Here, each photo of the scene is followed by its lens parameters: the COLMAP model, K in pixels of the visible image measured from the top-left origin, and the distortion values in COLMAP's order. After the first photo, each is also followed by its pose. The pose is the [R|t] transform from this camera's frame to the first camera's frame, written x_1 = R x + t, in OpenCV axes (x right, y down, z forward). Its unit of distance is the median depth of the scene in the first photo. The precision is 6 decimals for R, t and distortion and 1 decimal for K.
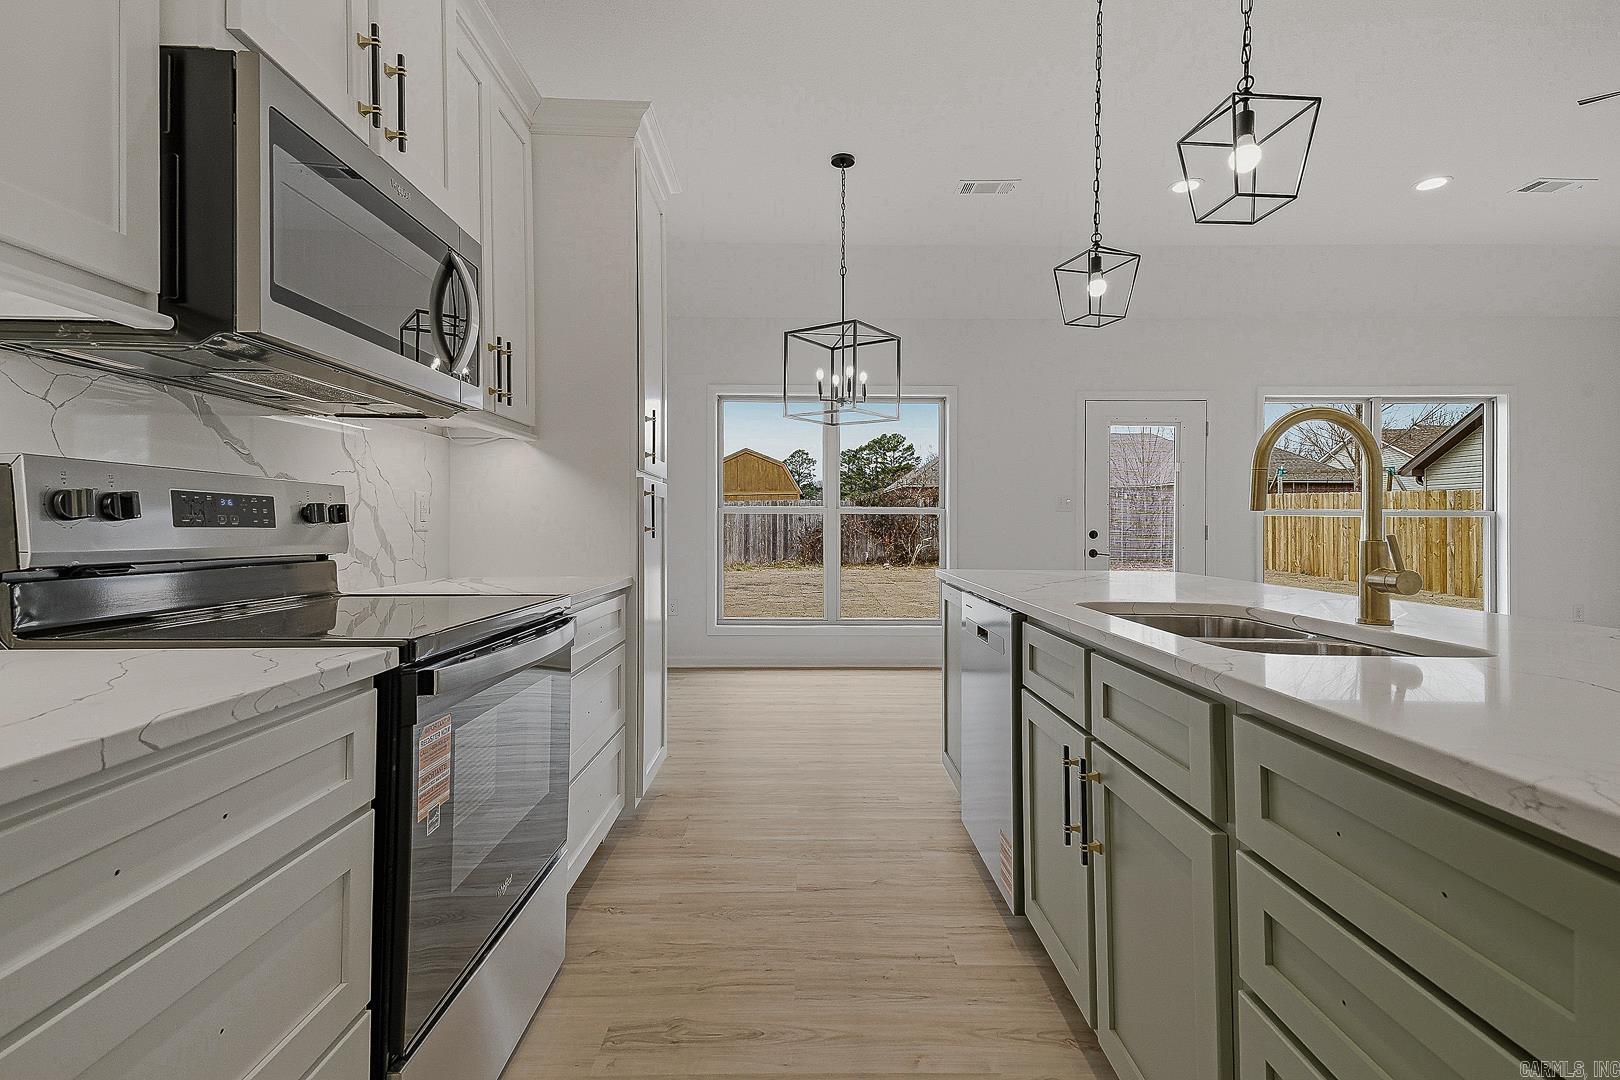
lens RADIAL K [[745.9, 0, 822.7], [0, 745.9, 535.5], [0, 0, 1]] dist [0.000770, -0.003402]
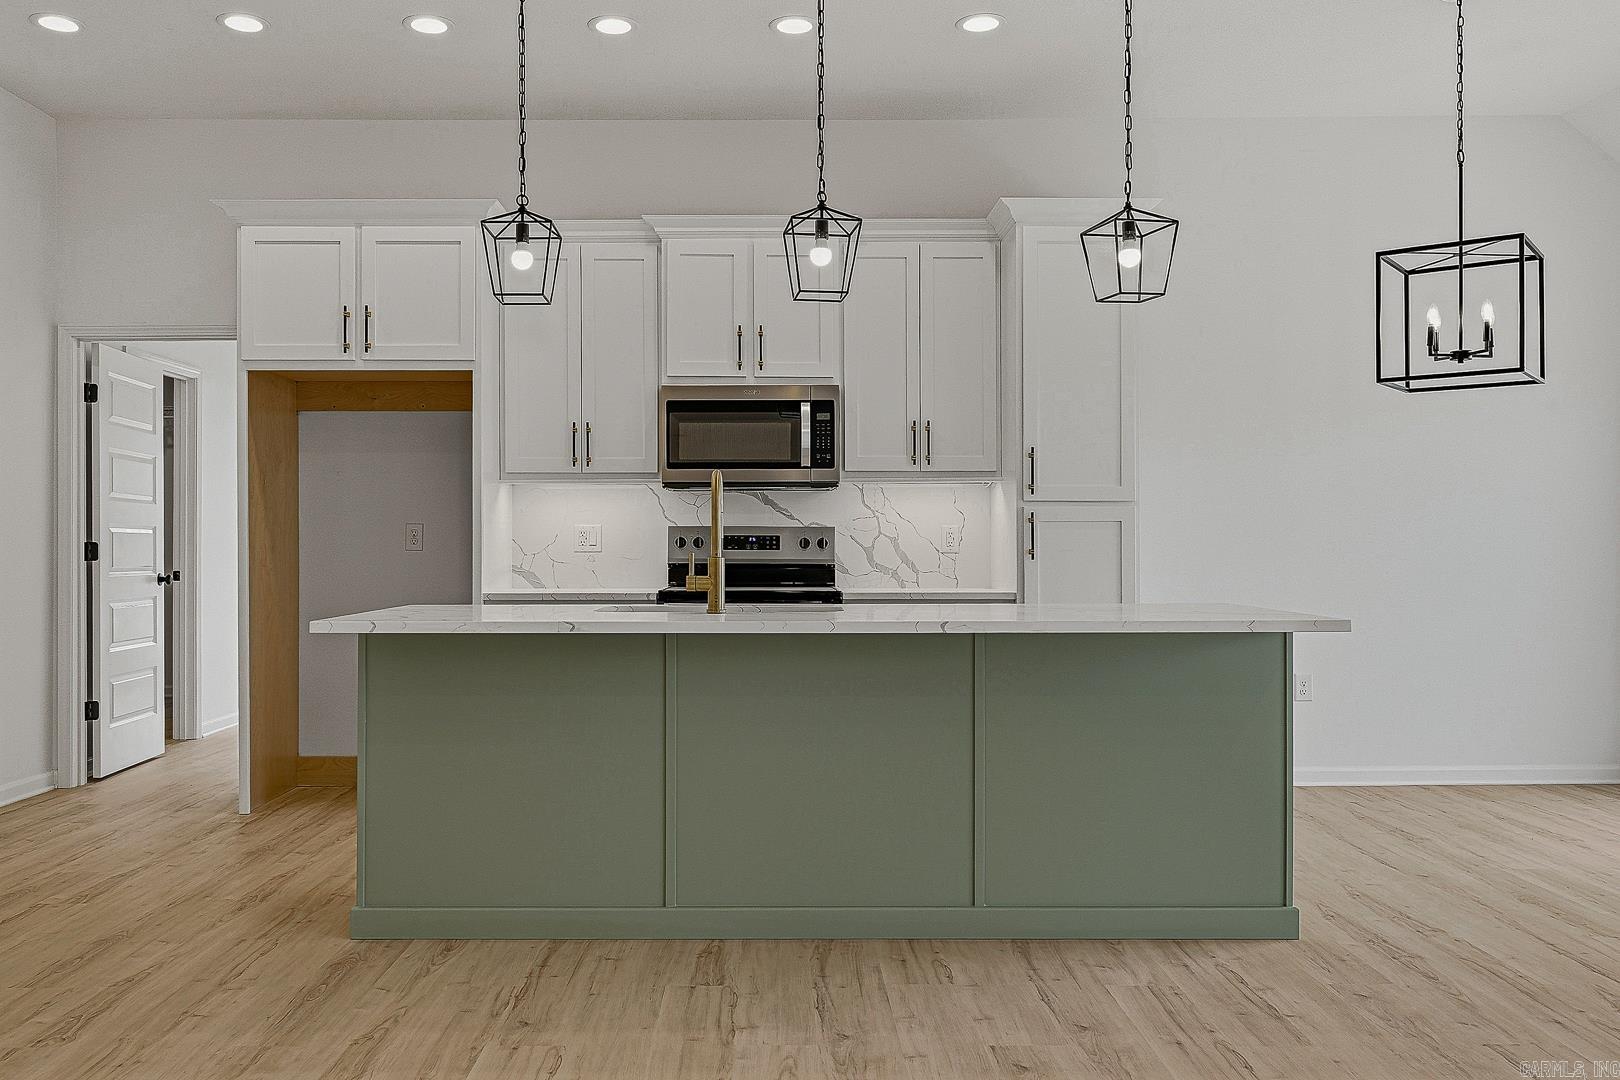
lens RADIAL K [[1360.8, 0, 775.3], [0, 1360.8, 550.1], [0, 0, 1]] dist [-0.006960, -0.002441]
pose [[-0.022422, -0.000560, -0.999748, 0.283426], [-0.011951, 0.999929, -0.000292, -0.000850], [0.999677, 0.011942, -0.022427, 0.097315]]
